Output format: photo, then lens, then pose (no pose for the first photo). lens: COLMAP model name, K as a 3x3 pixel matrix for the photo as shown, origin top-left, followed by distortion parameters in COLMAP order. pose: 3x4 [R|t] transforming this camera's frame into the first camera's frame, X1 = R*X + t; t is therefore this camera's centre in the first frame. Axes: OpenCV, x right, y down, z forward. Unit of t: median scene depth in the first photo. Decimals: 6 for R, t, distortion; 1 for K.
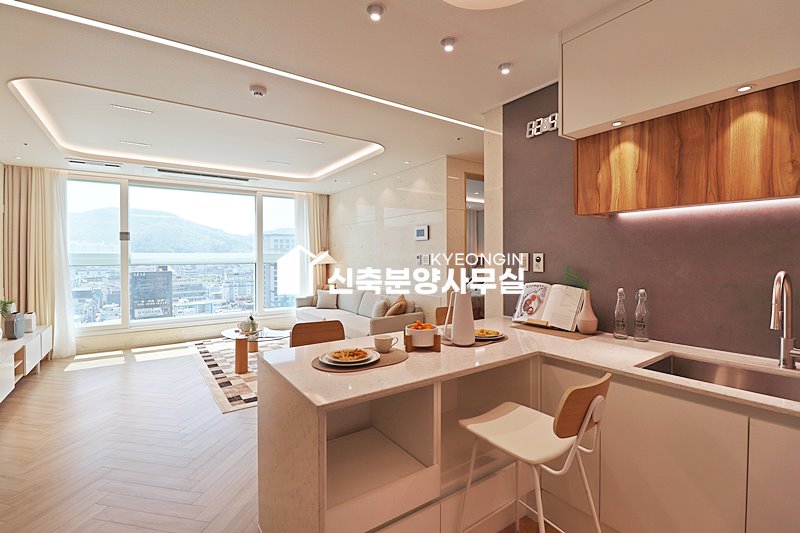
lens RADIAL K [[372.4, 0, 402.2], [0, 372.4, 261.5], [0, 0, 1]] dist [-0.006645, -0.009920]
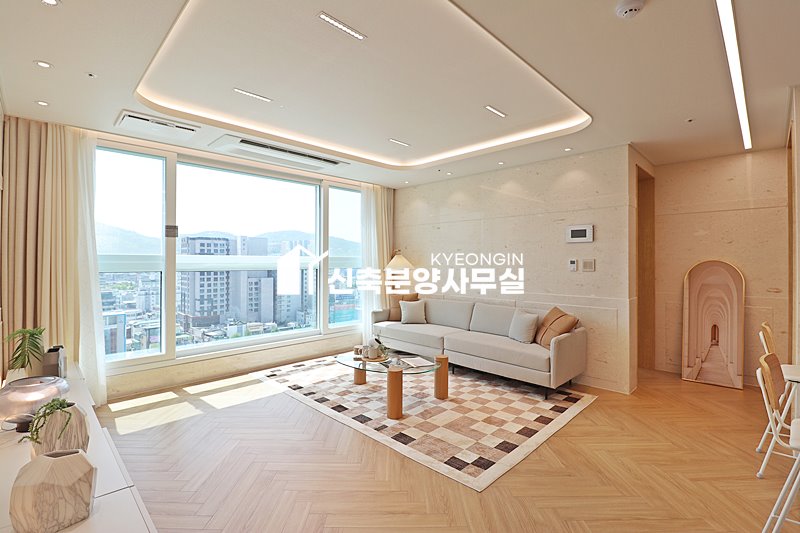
lens RADIAL K [[372.4, 0, 403.6], [0, 372.4, 262.4], [0, 0, 1]] dist [-0.006645, -0.009920]
pose [[0.983893, 0.004363, 0.178707, -0.830455], [-0.001952, 0.999905, -0.013665, 0.001794], [-0.178749, 0.013096, 0.983808, 0.399367]]
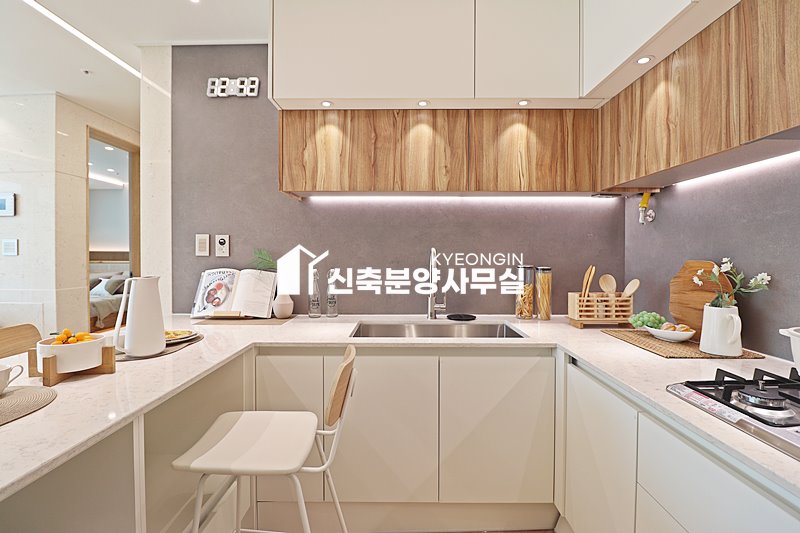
lens RADIAL K [[372.4, 0, 424.4], [0, 372.4, 257.2], [0, 0, 1]] dist [-0.006645, -0.009920]
pose [[0.581317, -0.013130, 0.813572, -0.063003], [0.009610, 0.999911, 0.009271, 0.027036], [-0.813621, 0.002429, 0.581391, 0.122395]]
